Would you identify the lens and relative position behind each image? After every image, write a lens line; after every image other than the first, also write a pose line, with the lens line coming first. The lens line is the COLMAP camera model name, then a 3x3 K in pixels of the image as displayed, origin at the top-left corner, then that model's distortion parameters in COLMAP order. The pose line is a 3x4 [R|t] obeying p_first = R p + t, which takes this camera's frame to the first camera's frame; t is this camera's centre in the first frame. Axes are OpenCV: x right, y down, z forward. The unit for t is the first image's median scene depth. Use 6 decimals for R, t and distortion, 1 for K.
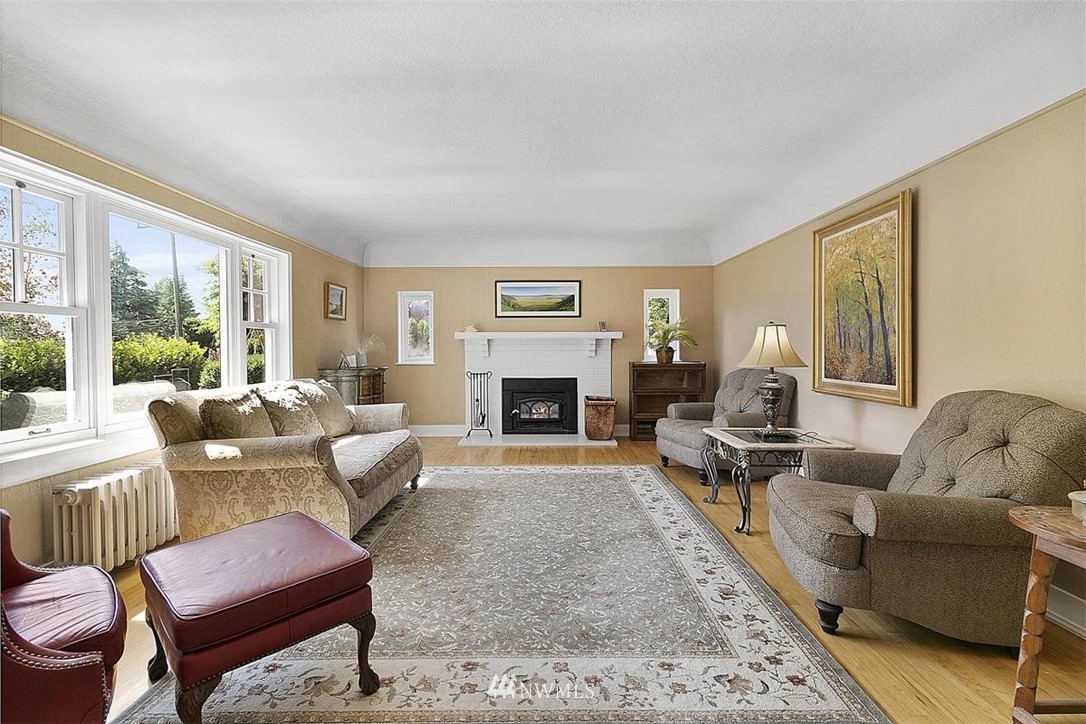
lens RADIAL K [[503.8, 0, 548.0], [0, 503.8, 355.4], [0, 0, 1]] dist [0.003278, -0.000227]
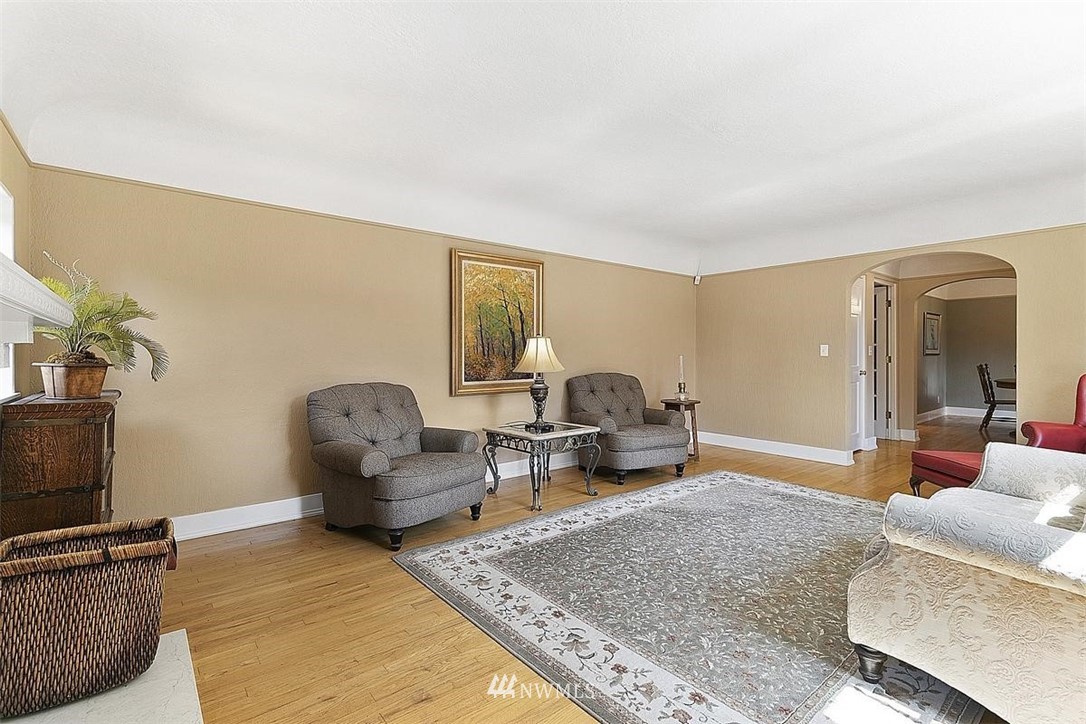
lens RADIAL K [[503.8, 0, 539.3], [0, 503.8, 356.8], [0, 0, 1]] dist [0.003278, -0.000227]
pose [[-0.631813, -0.004689, 0.775107, -0.450875], [0.013449, 0.999765, 0.017011, -0.029194], [-0.775004, 0.021172, -0.631601, 1.595941]]
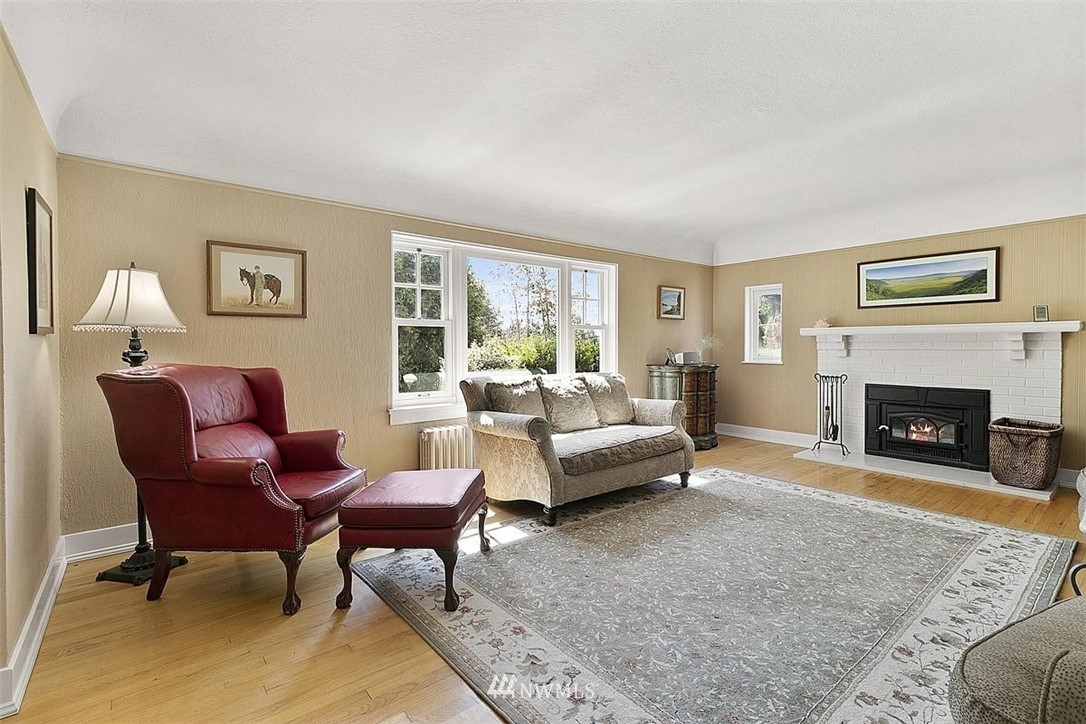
lens RADIAL K [[503.8, 0, 540.5], [0, 503.8, 355.7], [0, 0, 1]] dist [0.003278, -0.000227]
pose [[0.628370, 0.017970, -0.777707, 0.351122], [-0.013474, 0.999835, 0.012215, -0.004343], [0.777798, 0.002803, 0.628508, 0.157896]]
